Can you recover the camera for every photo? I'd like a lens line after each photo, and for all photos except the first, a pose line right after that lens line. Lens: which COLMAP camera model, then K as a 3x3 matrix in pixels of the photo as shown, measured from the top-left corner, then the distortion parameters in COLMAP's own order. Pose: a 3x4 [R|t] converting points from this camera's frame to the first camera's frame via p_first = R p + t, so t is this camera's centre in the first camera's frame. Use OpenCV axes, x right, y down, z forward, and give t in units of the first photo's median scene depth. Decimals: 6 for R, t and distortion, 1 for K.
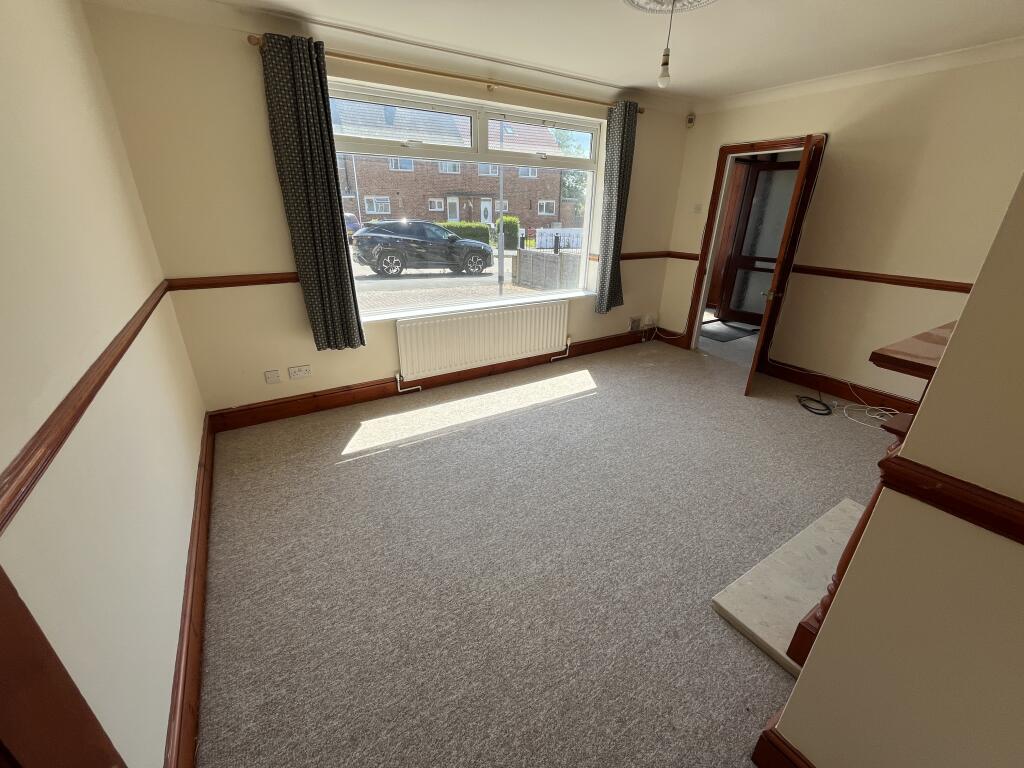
lens RADIAL K [[415.8, 0, 510.5], [0, 415.8, 383.1], [0, 0, 1]] dist [-0.000856, -0.000012]
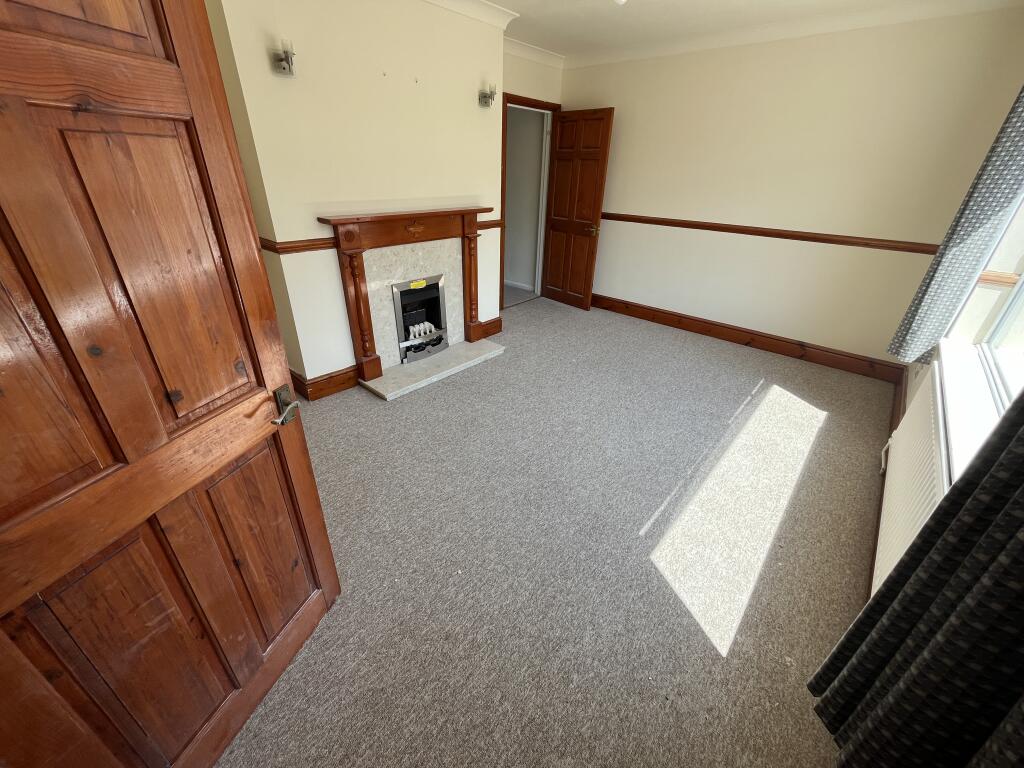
lens RADIAL K [[415.8, 0, 511.9], [0, 415.8, 382.4], [0, 0, 1]] dist [-0.000856, -0.000012]
pose [[-0.957594, 0.097446, -0.271142, 0.561116], [-0.150877, 0.632129, 0.760032, -0.545412], [0.245459, 0.768711, -0.590621, 1.295380]]
